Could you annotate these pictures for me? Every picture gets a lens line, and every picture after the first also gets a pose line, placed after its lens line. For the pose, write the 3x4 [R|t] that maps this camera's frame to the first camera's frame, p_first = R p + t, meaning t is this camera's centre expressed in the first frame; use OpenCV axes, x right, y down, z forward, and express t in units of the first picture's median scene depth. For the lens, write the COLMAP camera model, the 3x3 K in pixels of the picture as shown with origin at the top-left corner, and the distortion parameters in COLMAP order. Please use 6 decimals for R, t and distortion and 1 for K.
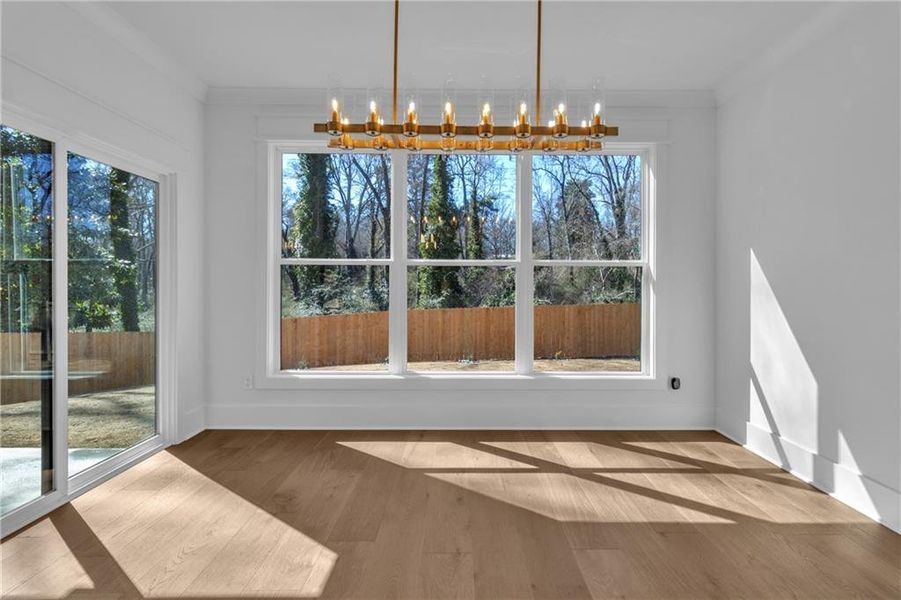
lens RADIAL K [[454.5, 0, 450.5], [0, 454.5, 300.0], [0, 0, 1]] dist [0.000886, 0.000314]
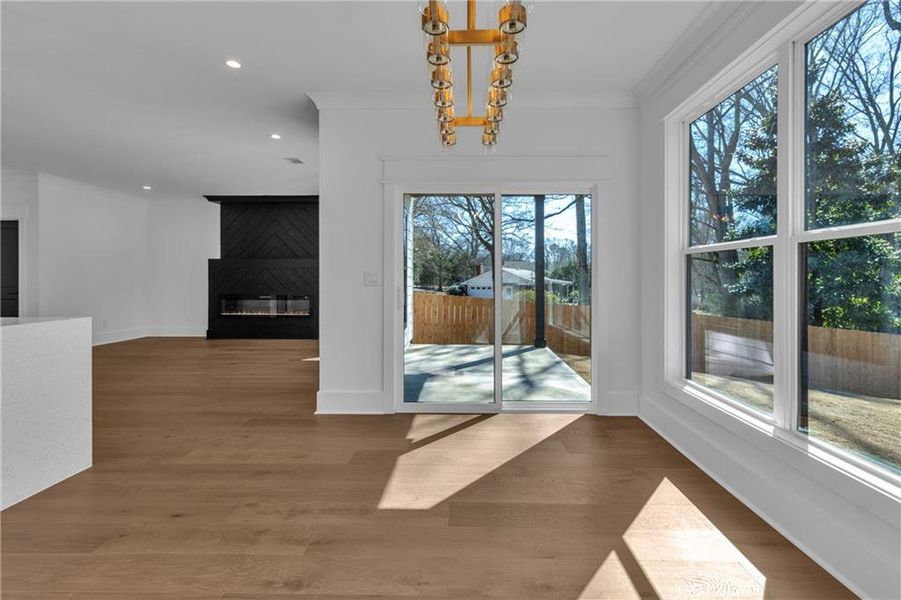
lens RADIAL K [[432.3, 0, 454.7], [0, 432.3, 281.2], [0, 0, 1]] dist [0.000515, 0.000000]
pose [[-0.046382, 0.001480, -0.998923, 0.493441], [-0.033424, 0.999437, 0.003033, -0.015901], [0.998364, 0.033529, -0.046306, 0.637146]]
